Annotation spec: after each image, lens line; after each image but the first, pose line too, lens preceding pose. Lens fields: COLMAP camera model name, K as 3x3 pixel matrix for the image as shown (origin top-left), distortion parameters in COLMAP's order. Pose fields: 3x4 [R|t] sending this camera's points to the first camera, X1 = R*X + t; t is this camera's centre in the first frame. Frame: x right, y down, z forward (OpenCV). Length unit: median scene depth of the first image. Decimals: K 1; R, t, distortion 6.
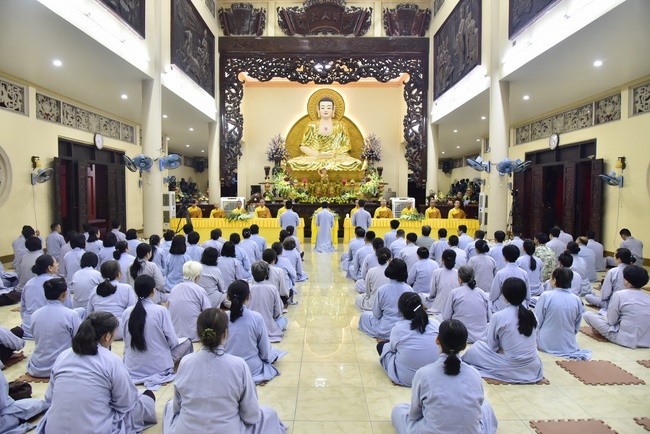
lens RADIAL K [[450.0, 0, 321.5], [0, 450.0, 220.3], [0, 0, 1]] dist [-0.026987, -0.001927]
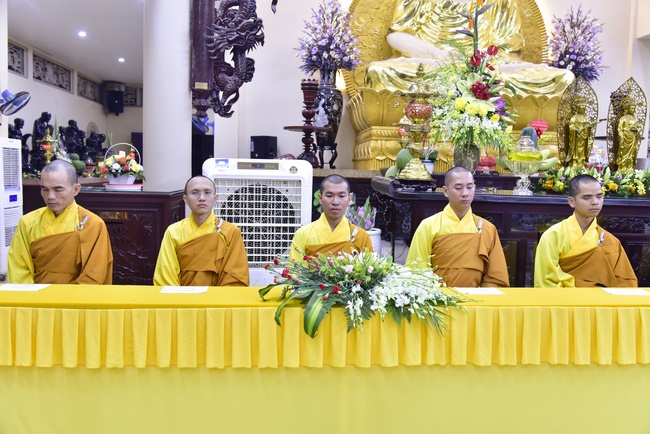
lens RADIAL K [[594.7, 0, 327.5], [0, 594.7, 210.6], [0, 0, 1]] dist [-0.013092, -0.003572]
pose [[0.996938, 0.016282, 0.076480, -0.178461], [-0.016955, 0.999823, 0.008162, -0.028337], [-0.076334, -0.009433, 0.997038, 0.683827]]
